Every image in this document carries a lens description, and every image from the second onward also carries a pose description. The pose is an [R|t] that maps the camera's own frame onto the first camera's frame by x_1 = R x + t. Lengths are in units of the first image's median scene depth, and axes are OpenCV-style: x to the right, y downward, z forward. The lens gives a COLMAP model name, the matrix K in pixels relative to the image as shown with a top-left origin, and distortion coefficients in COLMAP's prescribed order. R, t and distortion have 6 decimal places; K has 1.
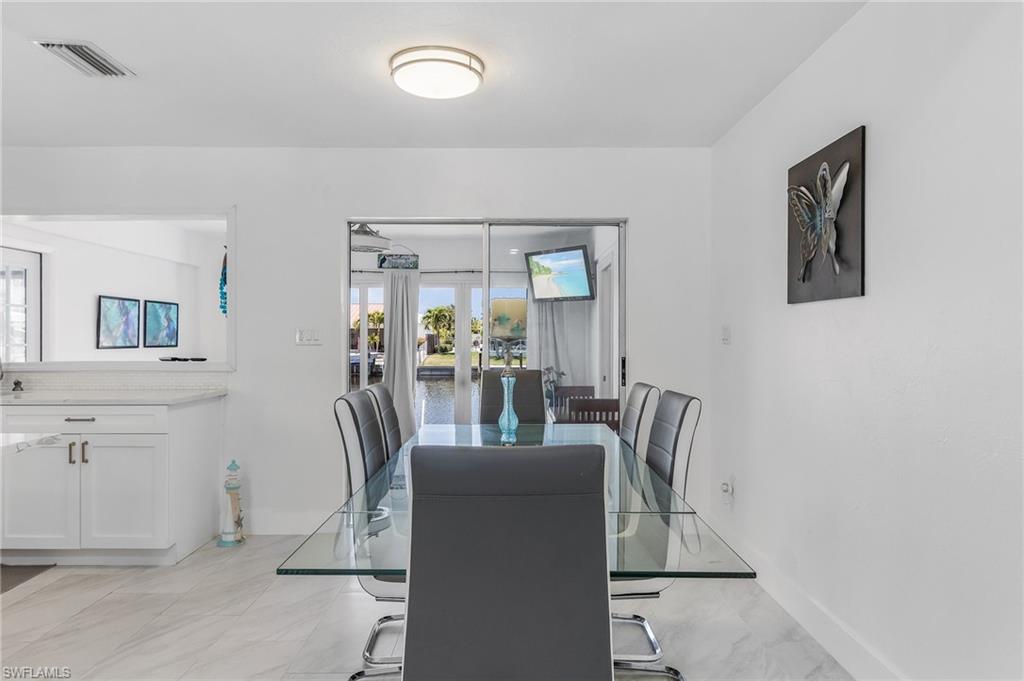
lens RADIAL K [[650.3, 0, 507.3], [0, 650.3, 340.5], [0, 0, 1]] dist [-0.003706, 0.039666]
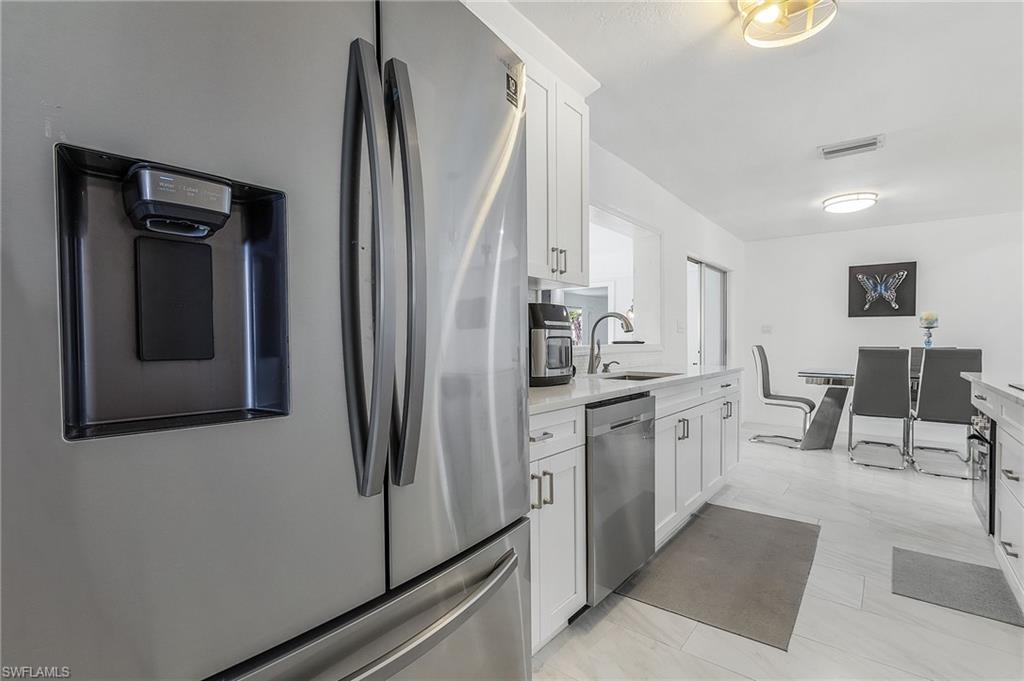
lens RADIAL K [[478.7, 0, 501.7], [0, 478.7, 338.6], [0, 0, 1]] dist [0.000709, -0.000687]
pose [[0.620456, -0.000524, 0.784241, -0.983129], [-0.000230, 1.000000, 0.000850, 0.014800], [-0.784241, -0.000708, 0.620456, 0.449280]]
